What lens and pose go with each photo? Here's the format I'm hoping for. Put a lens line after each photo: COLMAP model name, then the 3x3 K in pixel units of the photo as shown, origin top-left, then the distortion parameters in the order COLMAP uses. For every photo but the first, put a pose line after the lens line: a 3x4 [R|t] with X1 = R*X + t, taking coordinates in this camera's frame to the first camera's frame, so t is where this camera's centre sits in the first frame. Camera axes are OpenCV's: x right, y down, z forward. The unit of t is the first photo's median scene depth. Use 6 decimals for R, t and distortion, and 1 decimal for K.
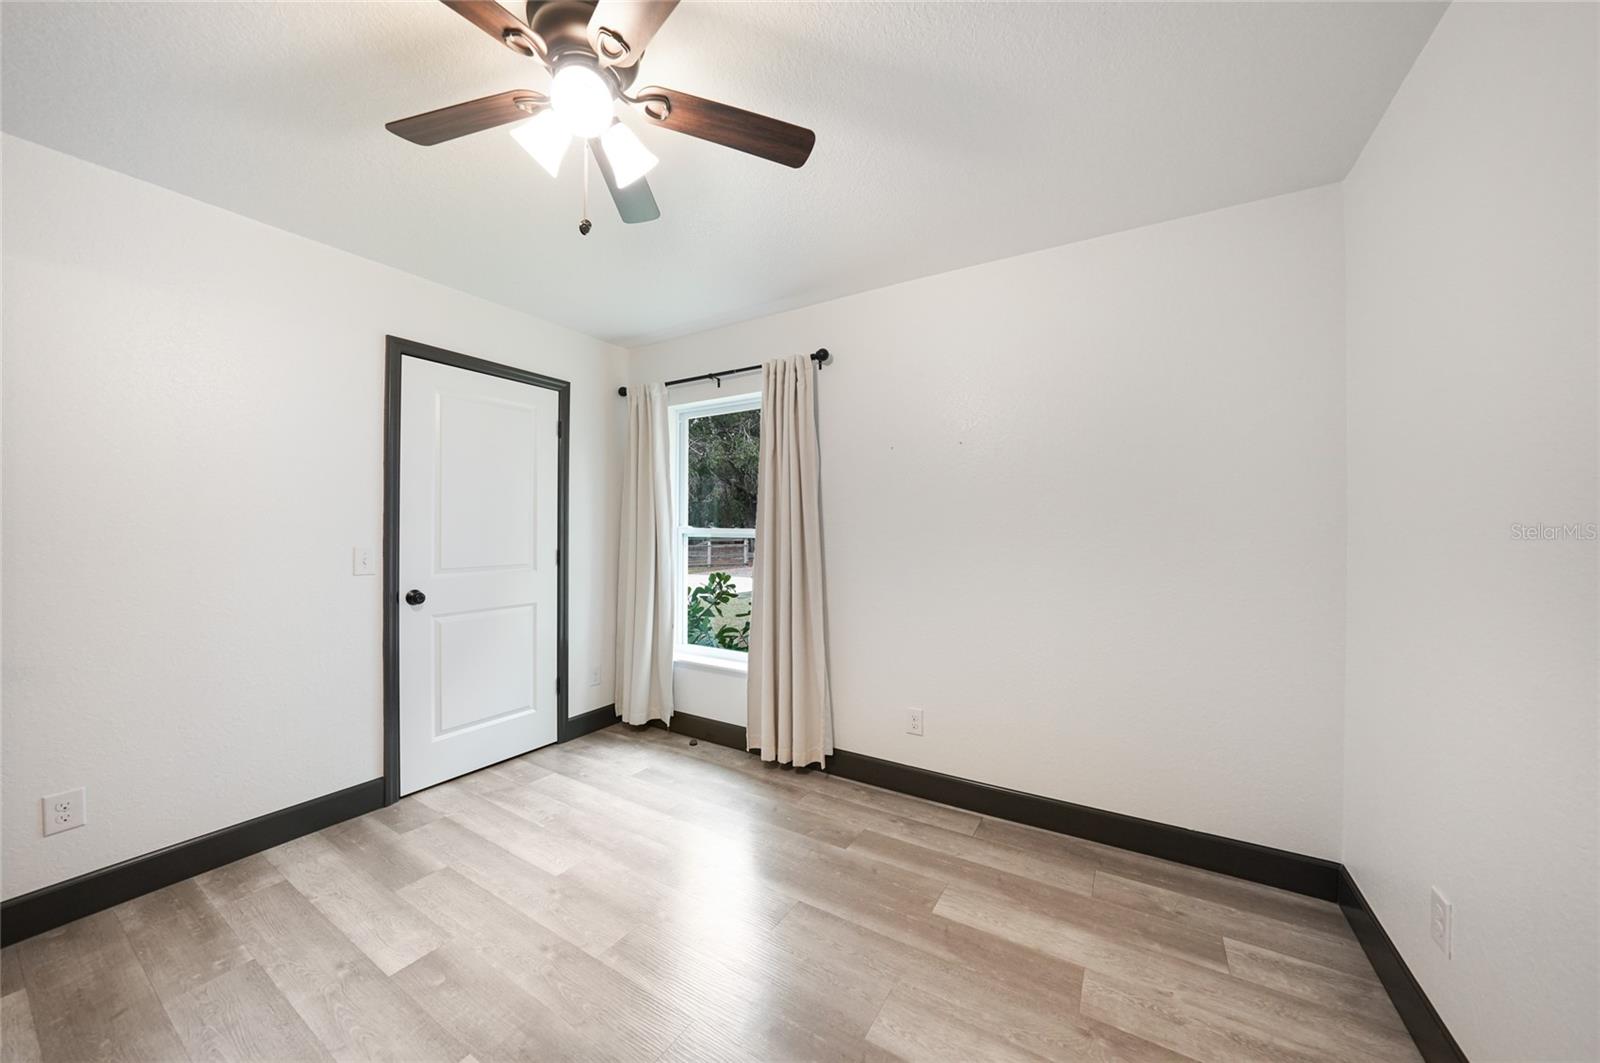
lens RADIAL K [[553.0, 0, 798.5], [0, 553.0, 533.5], [0, 0, 1]] dist [-0.017685, 0.002051]
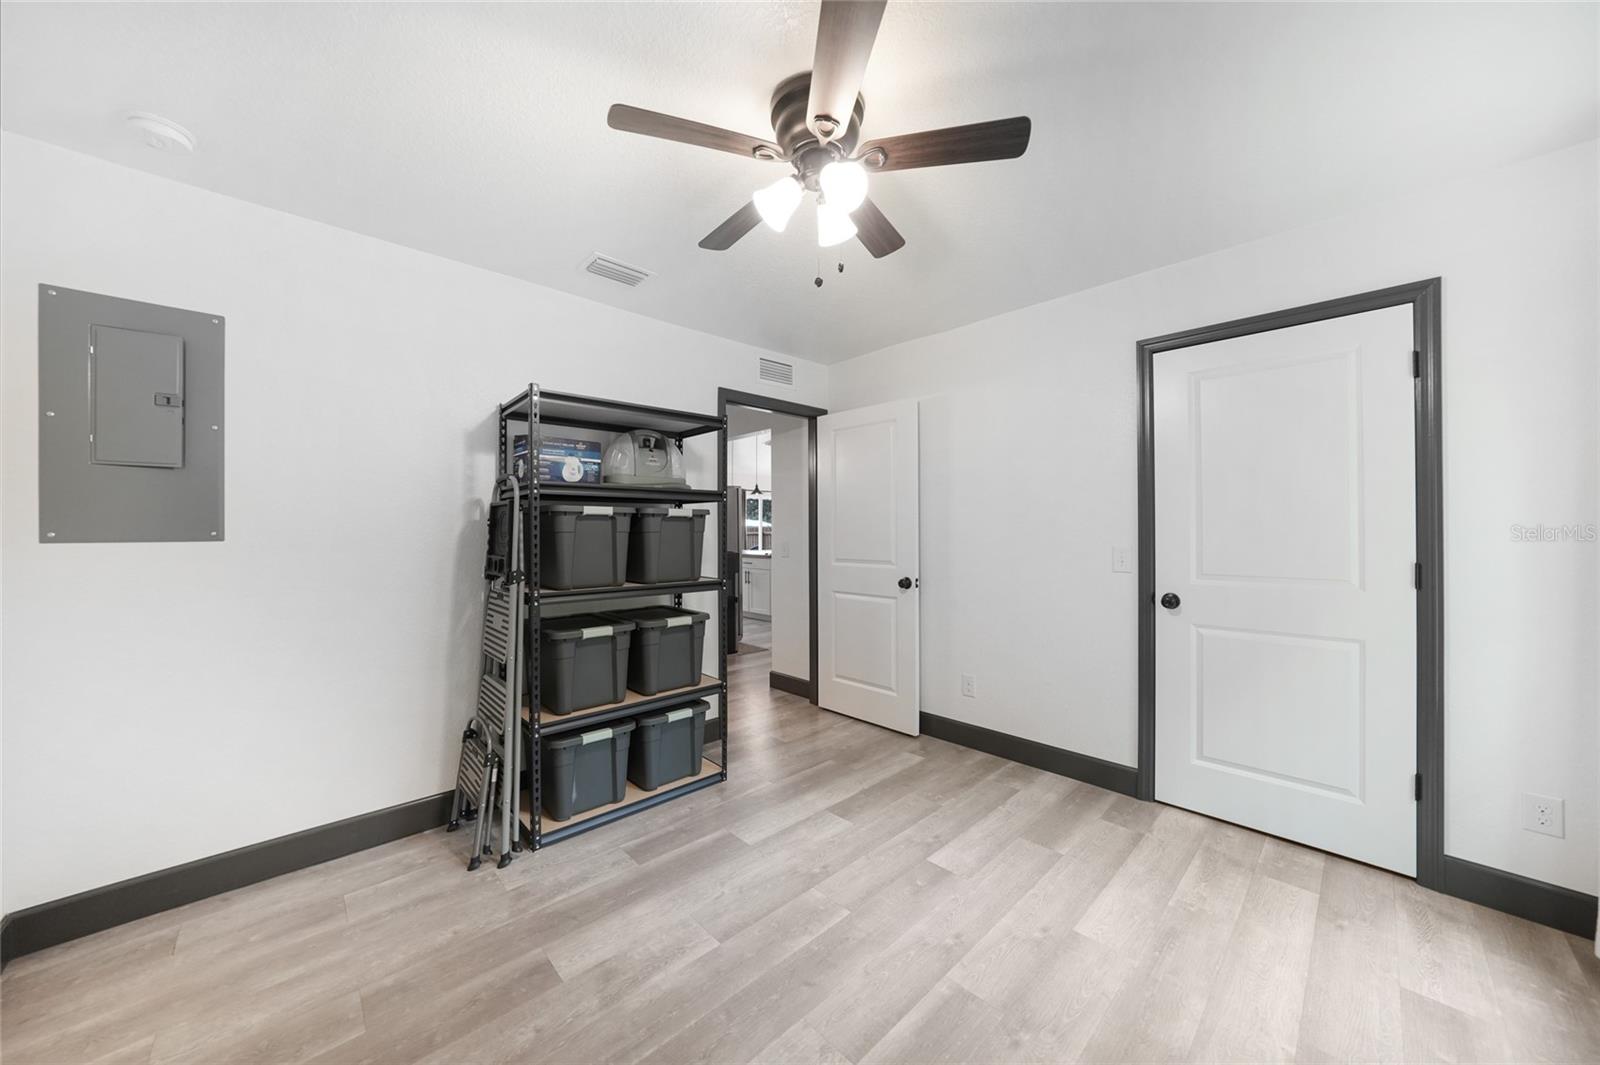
lens RADIAL K [[553.0, 0, 808.5], [0, 553.0, 534.7], [0, 0, 1]] dist [-0.017685, 0.002051]
pose [[-0.248932, 0.004144, -0.968512, 0.431530], [-0.005326, 0.999970, 0.005648, -0.002130], [0.968506, 0.006564, -0.248903, 0.699635]]
